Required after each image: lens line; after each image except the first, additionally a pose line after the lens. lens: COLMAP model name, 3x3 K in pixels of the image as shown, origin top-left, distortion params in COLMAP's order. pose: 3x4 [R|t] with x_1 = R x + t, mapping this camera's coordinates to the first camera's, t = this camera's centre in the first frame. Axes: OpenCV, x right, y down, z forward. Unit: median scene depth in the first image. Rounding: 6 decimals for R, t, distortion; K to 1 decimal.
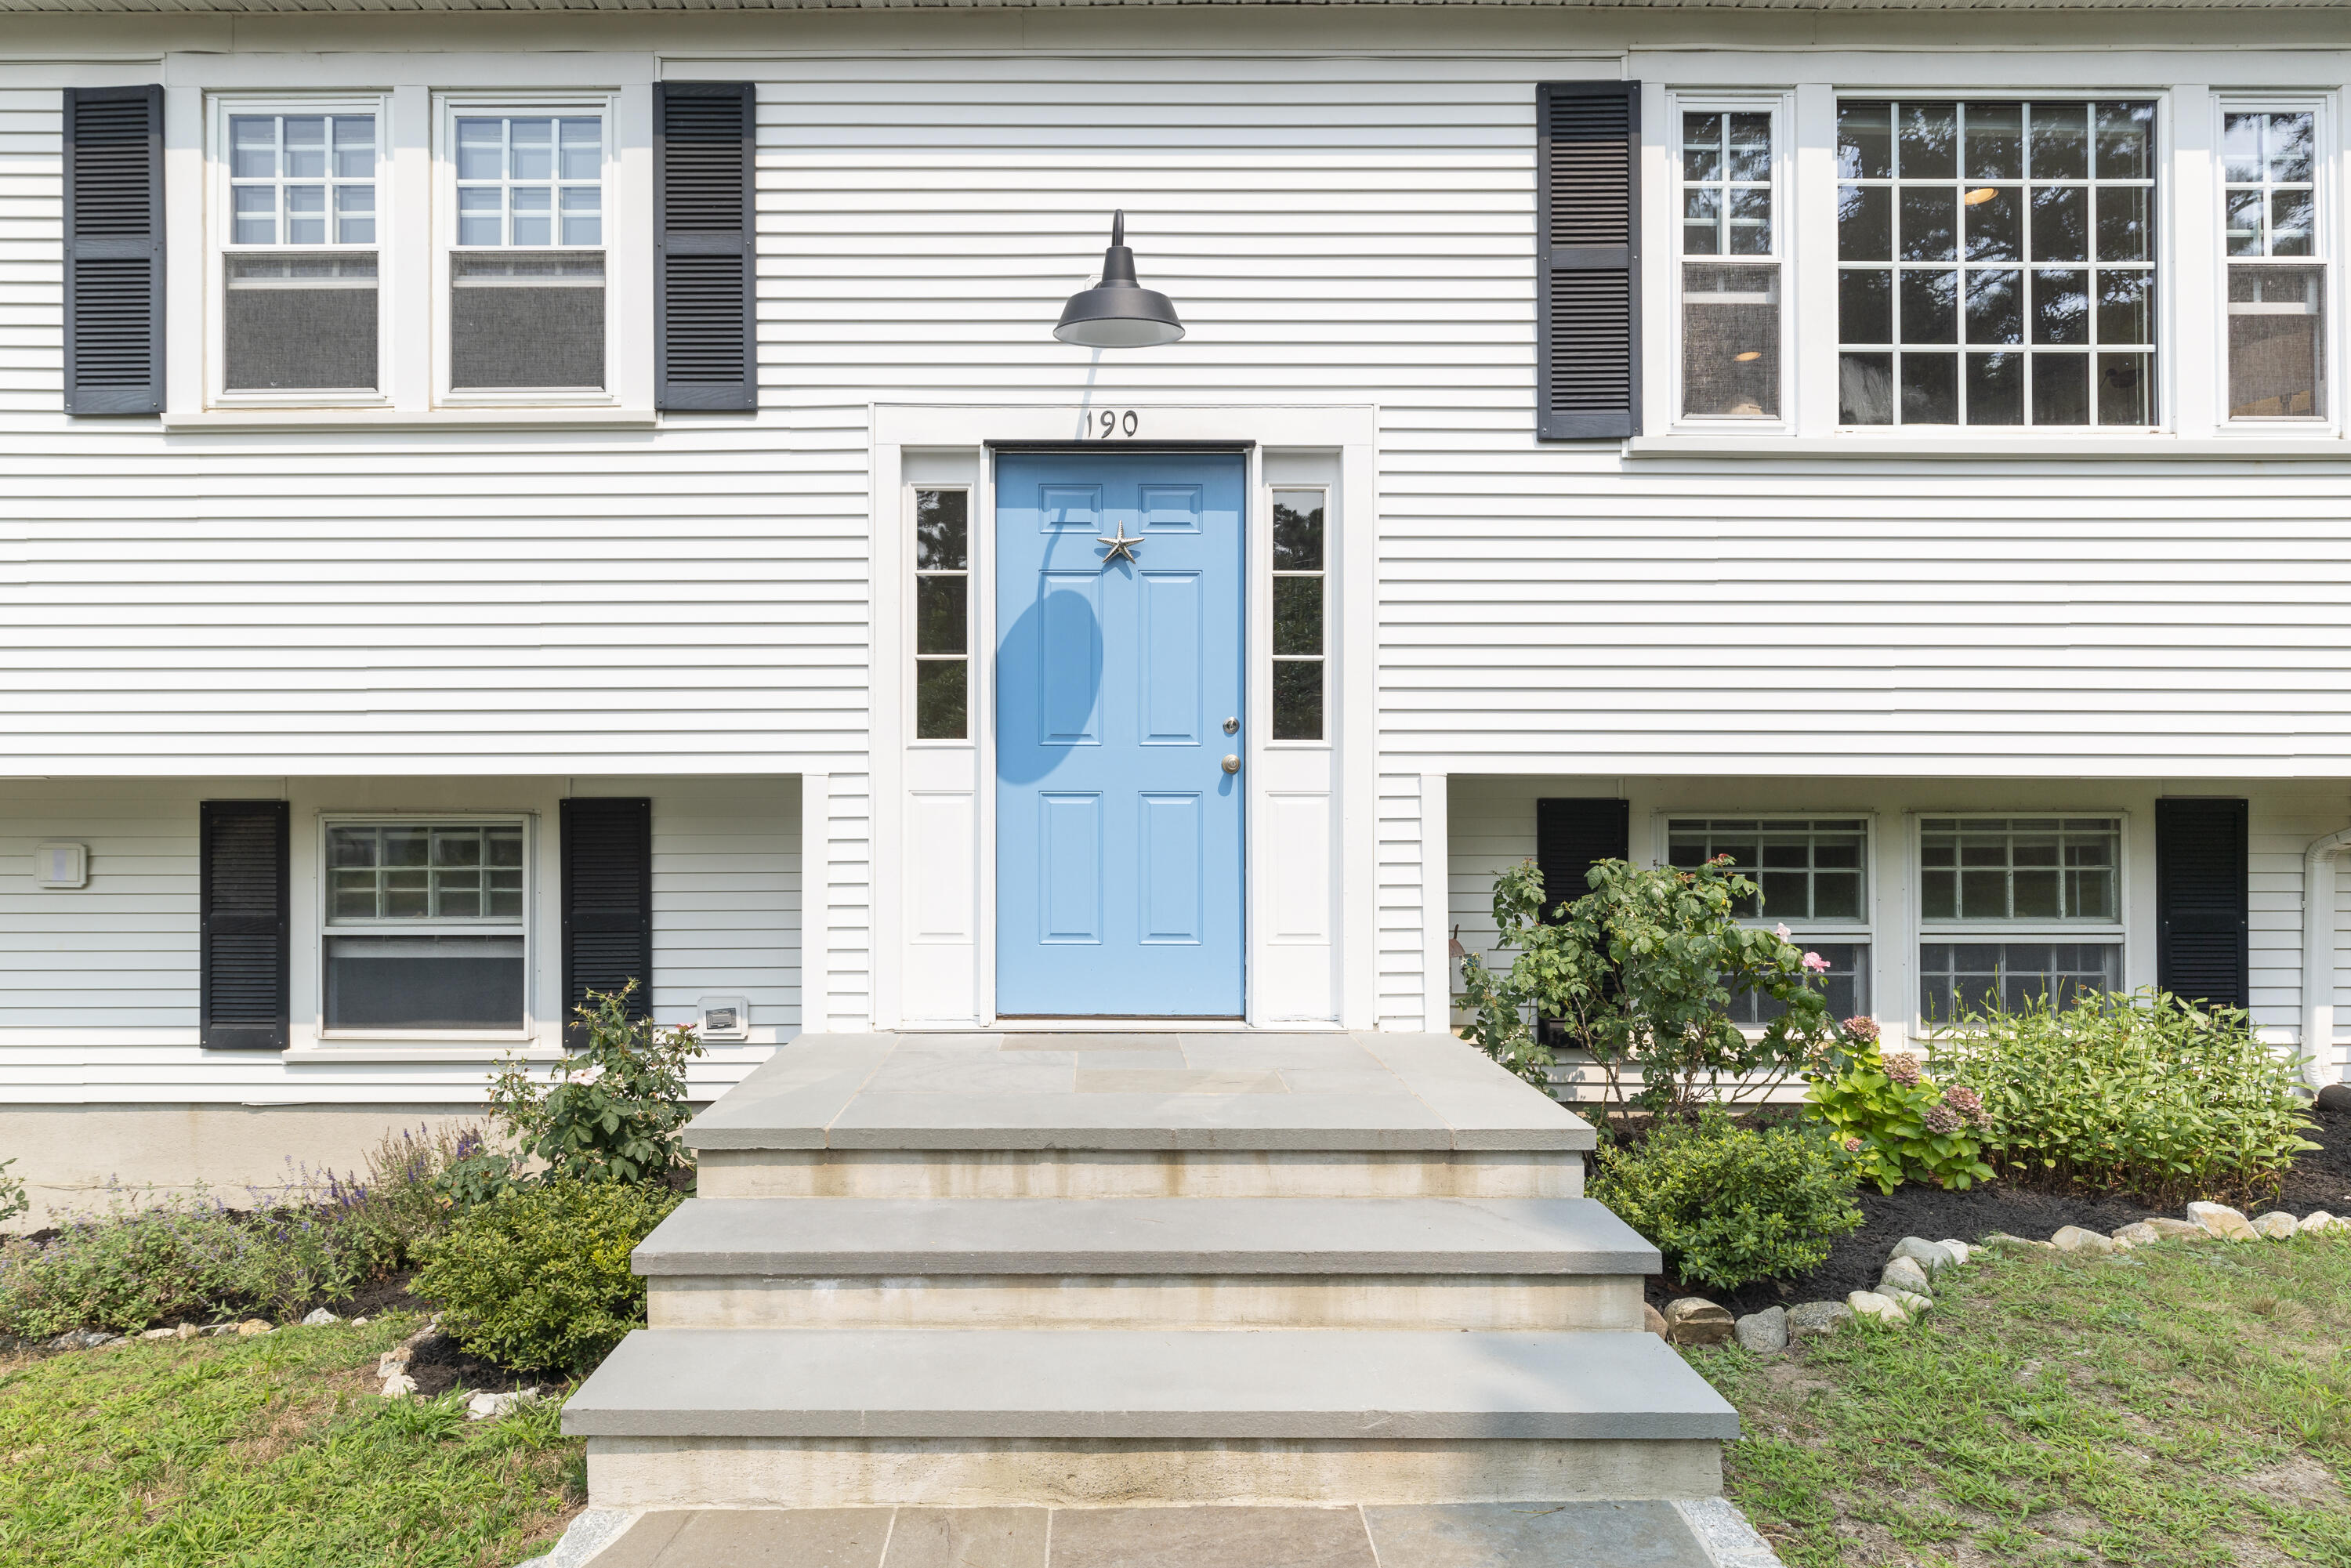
lens RADIAL K [[1213.9, 0, 1095.1], [0, 1213.9, 794.9], [0, 0, 1]] dist [0.000969, -0.000170]
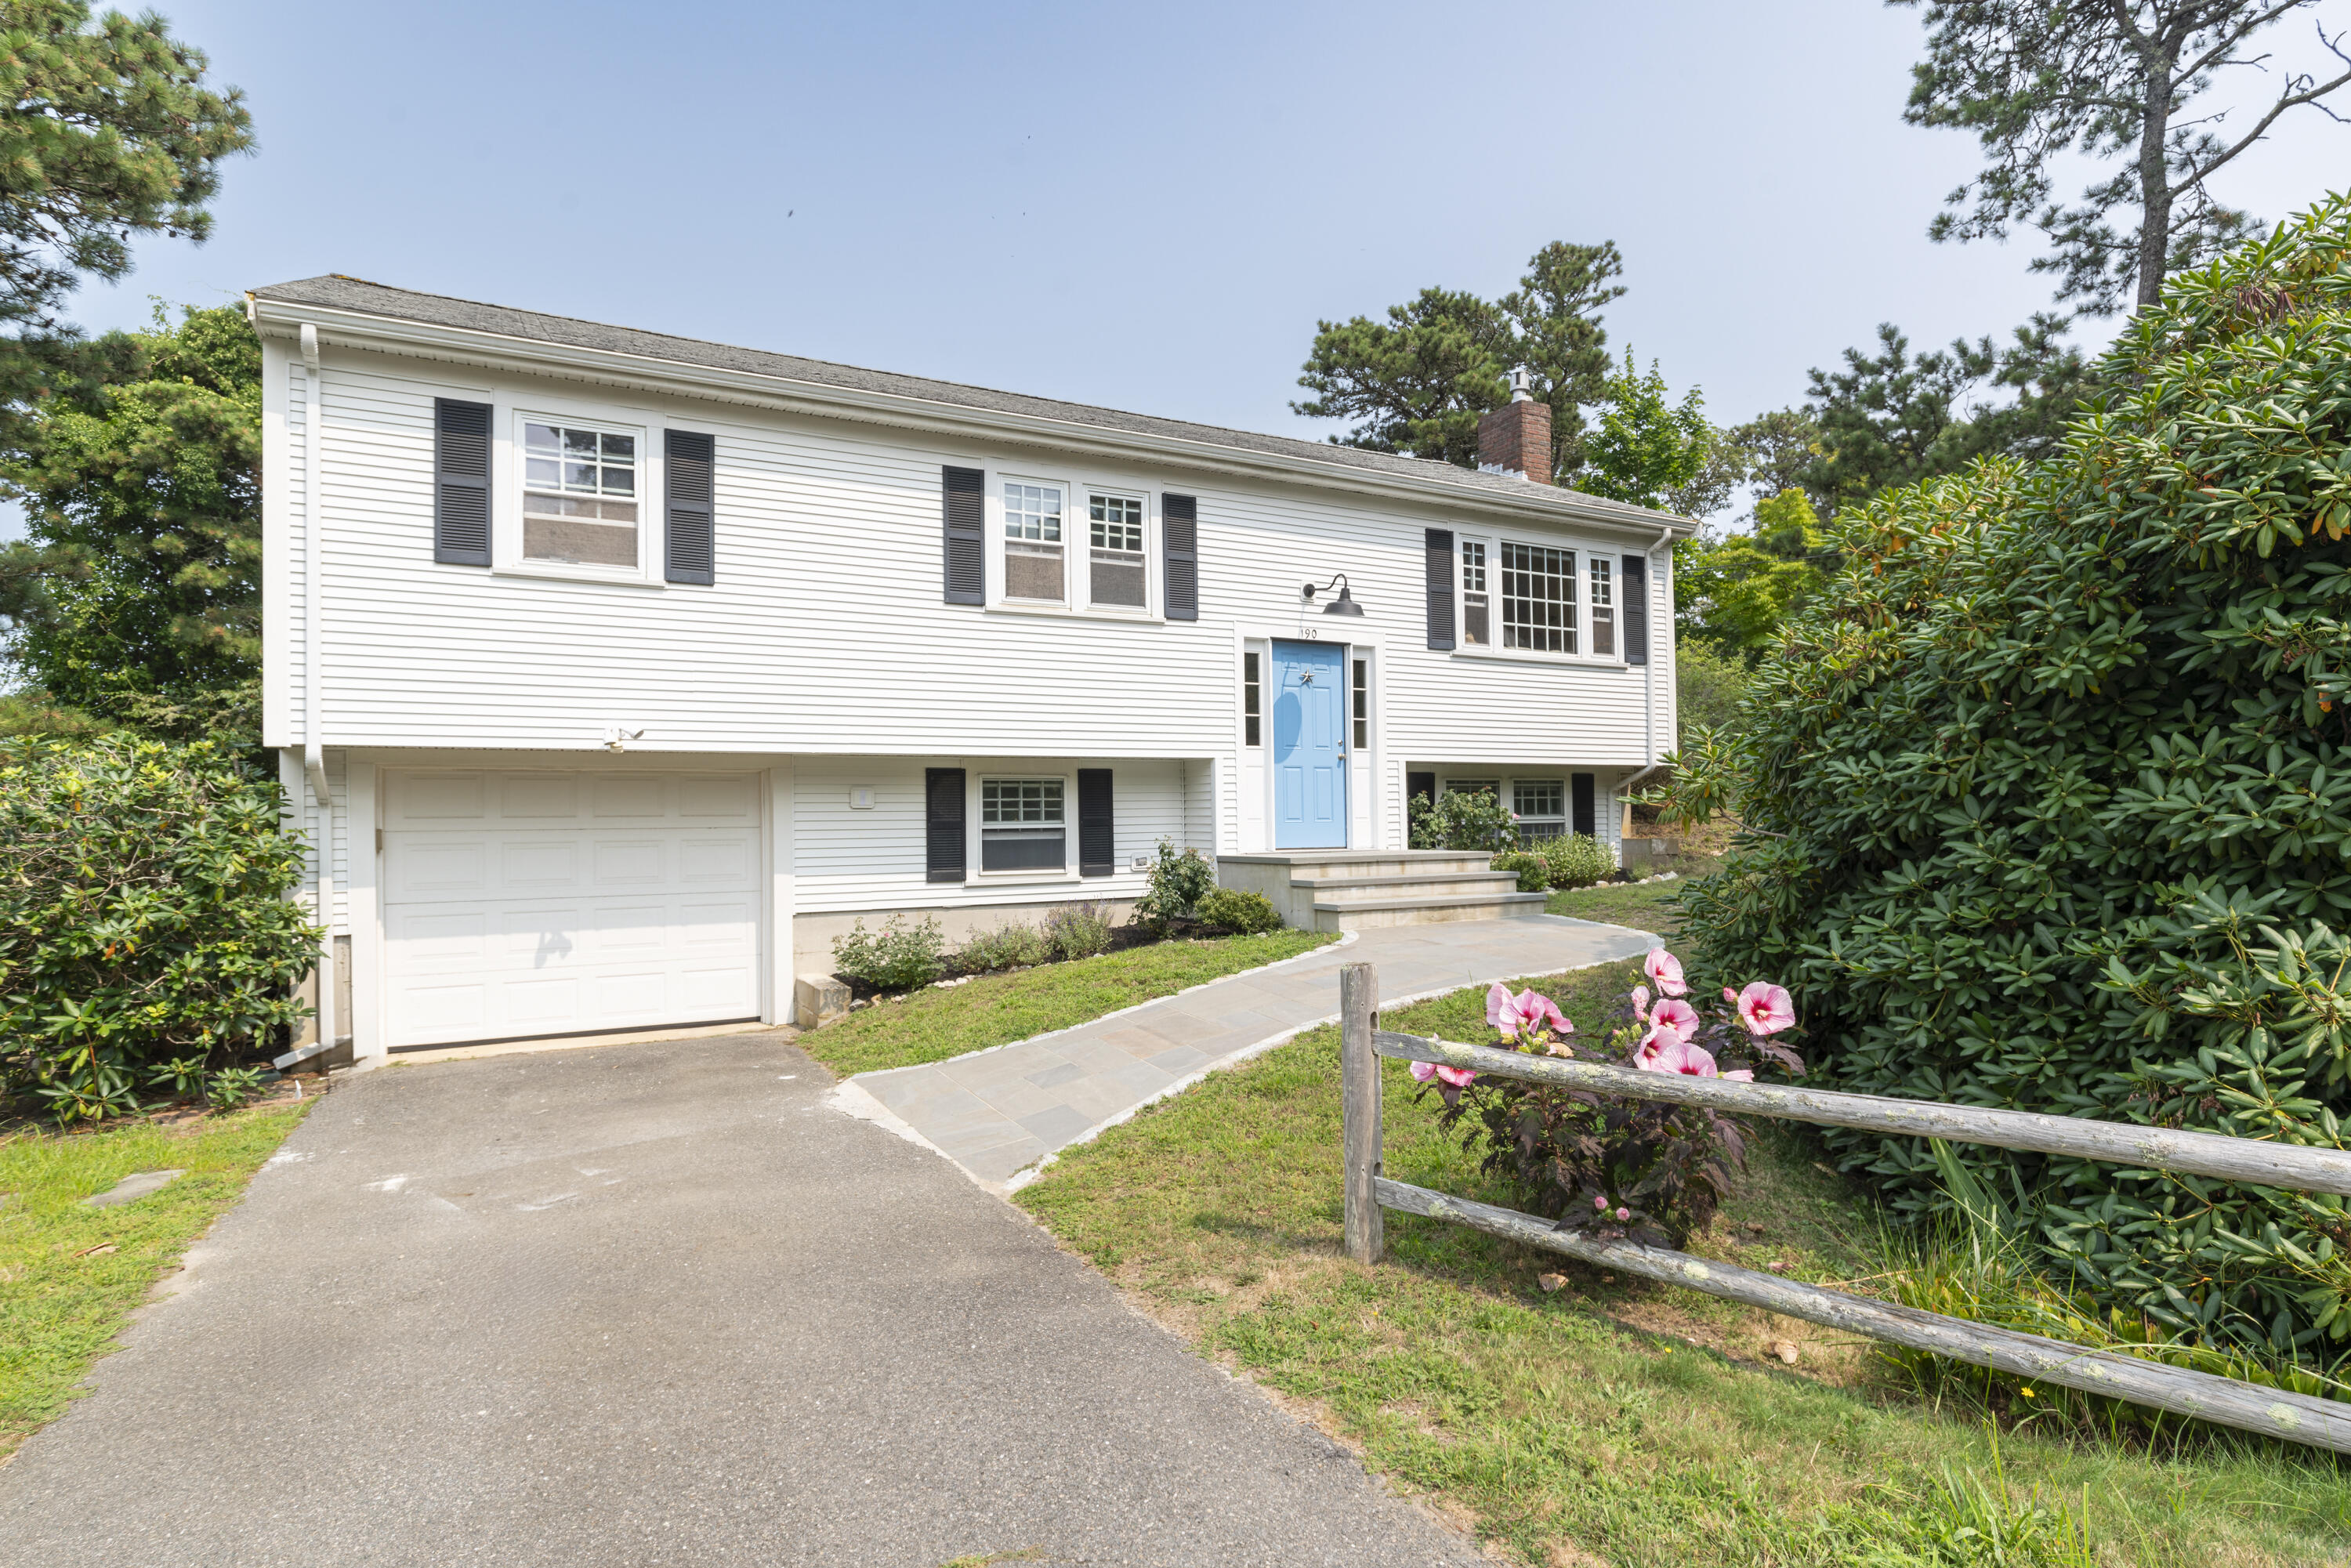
lens RADIAL K [[1262.8, 0, 1167.6], [0, 1262.8, 807.1], [0, 0, 1]] dist [-0.005048, 0.001504]
pose [[0.874029, -0.005201, 0.485846, -1.663303], [0.011632, 0.999880, -0.010221, 0.116801], [-0.485735, 0.014585, 0.873985, -1.355774]]
